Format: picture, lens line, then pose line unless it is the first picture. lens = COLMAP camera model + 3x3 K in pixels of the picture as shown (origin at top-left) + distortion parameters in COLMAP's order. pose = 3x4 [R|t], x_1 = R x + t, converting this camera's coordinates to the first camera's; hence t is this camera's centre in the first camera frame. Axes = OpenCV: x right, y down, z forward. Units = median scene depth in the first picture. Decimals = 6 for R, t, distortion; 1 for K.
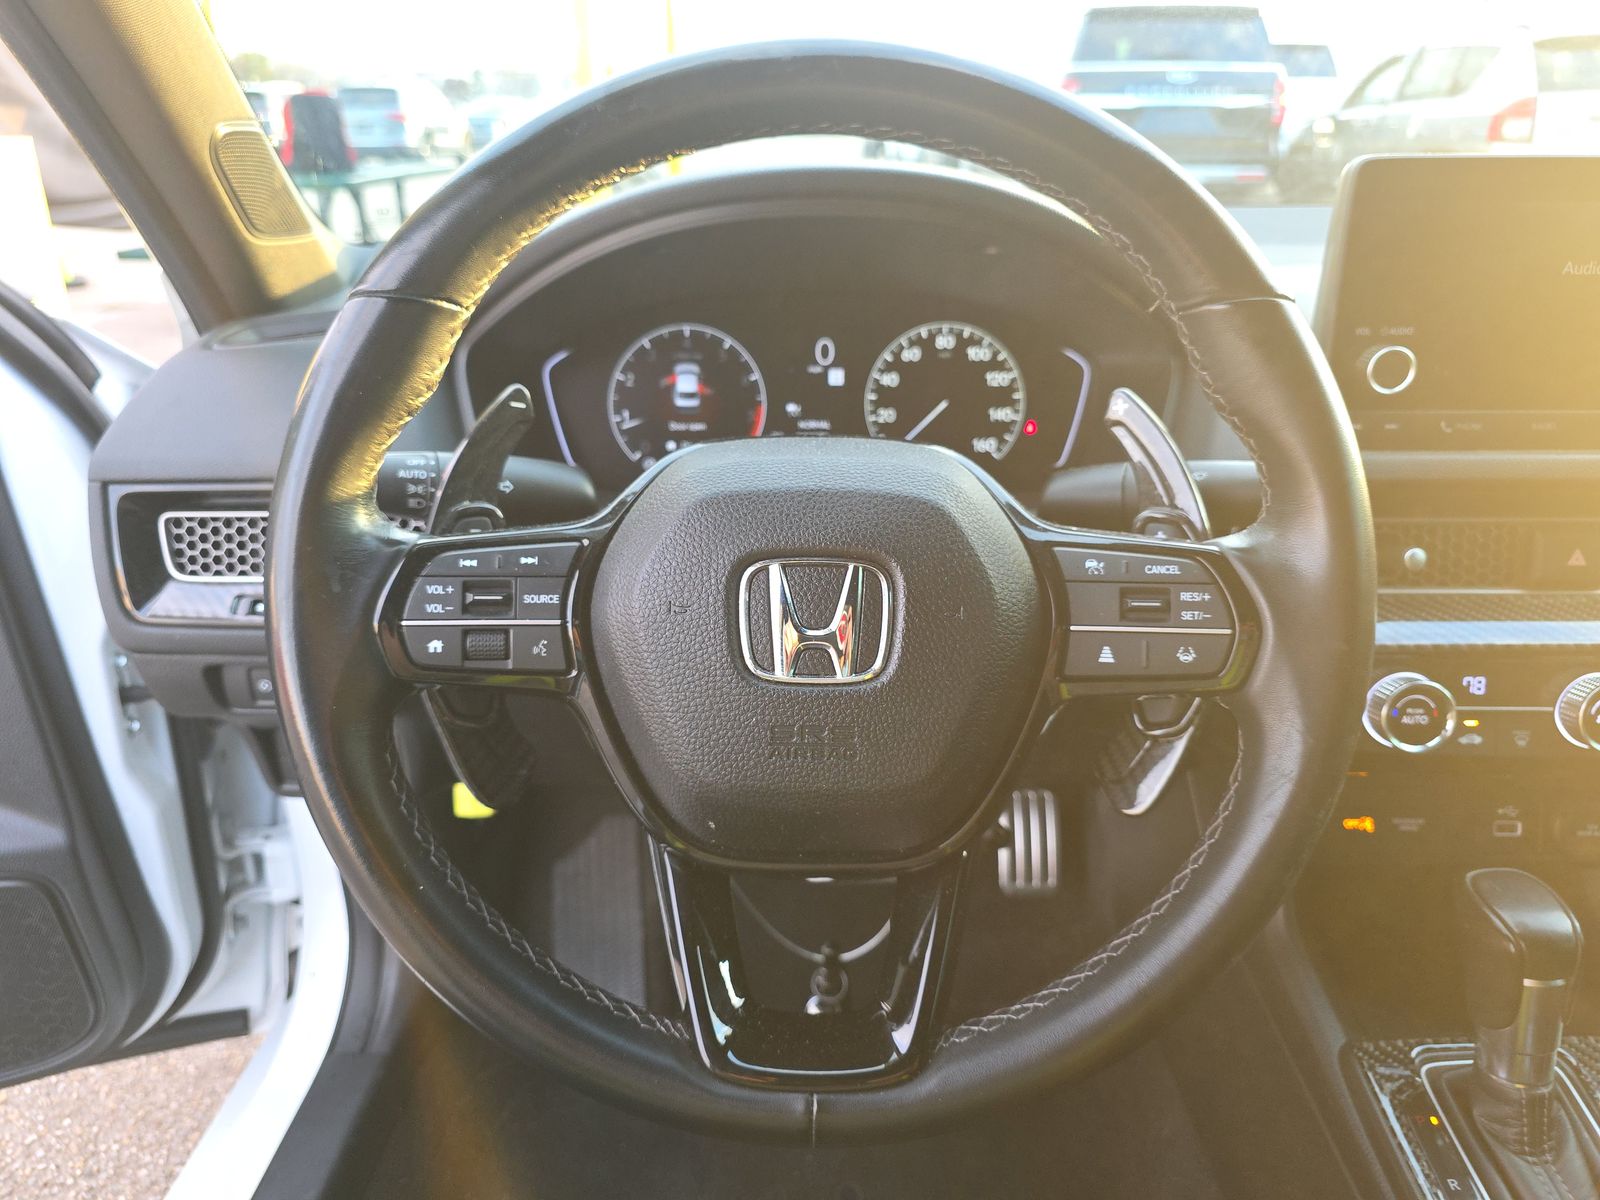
lens RADIAL K [[1151.2, 0, 782.5], [0, 1151.2, 610.6], [0, 0, 1]] dist [0.002770, -0.001538]
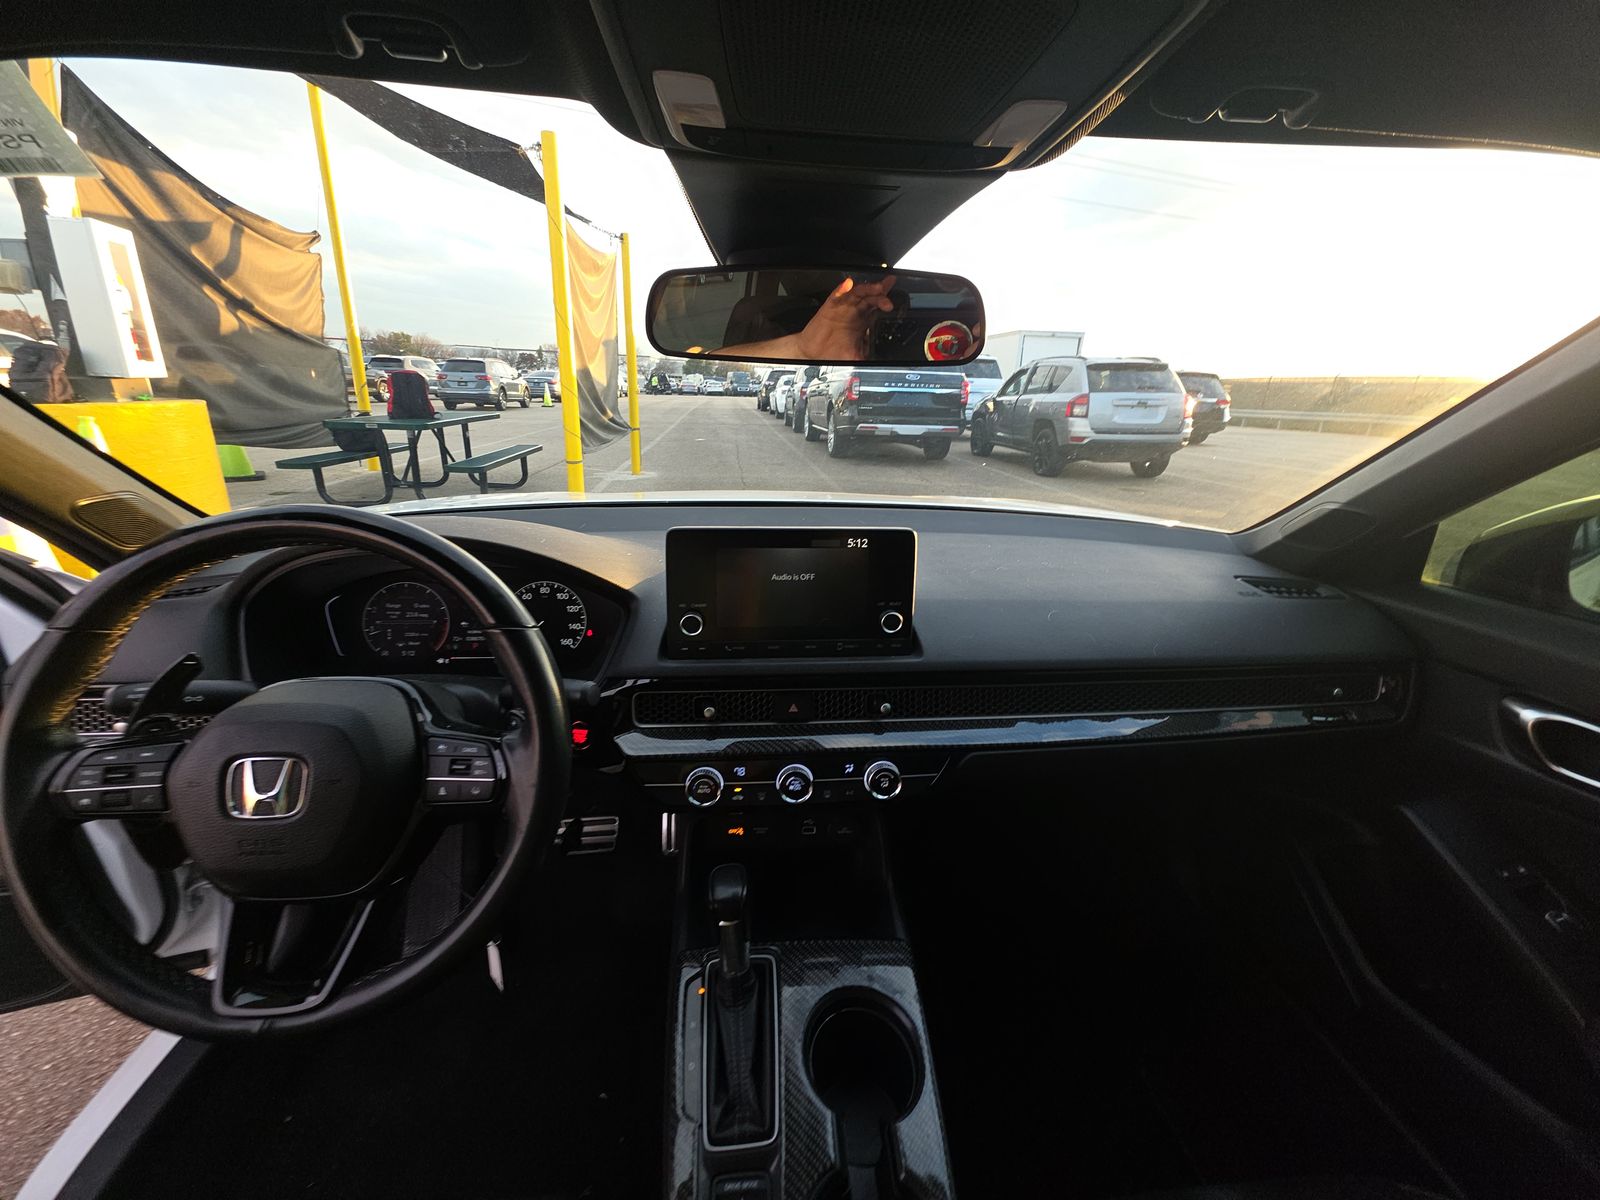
lens RADIAL K [[652.9, 0, 796.1], [0, 652.9, 626.7], [0, 0, 1]] dist [0.003838, -0.000266]
pose [[0.992171, -0.011153, 0.124389, 0.429640], [0.017796, 0.998467, -0.052420, -0.104421], [-0.123614, 0.054223, 0.990848, -0.162613]]
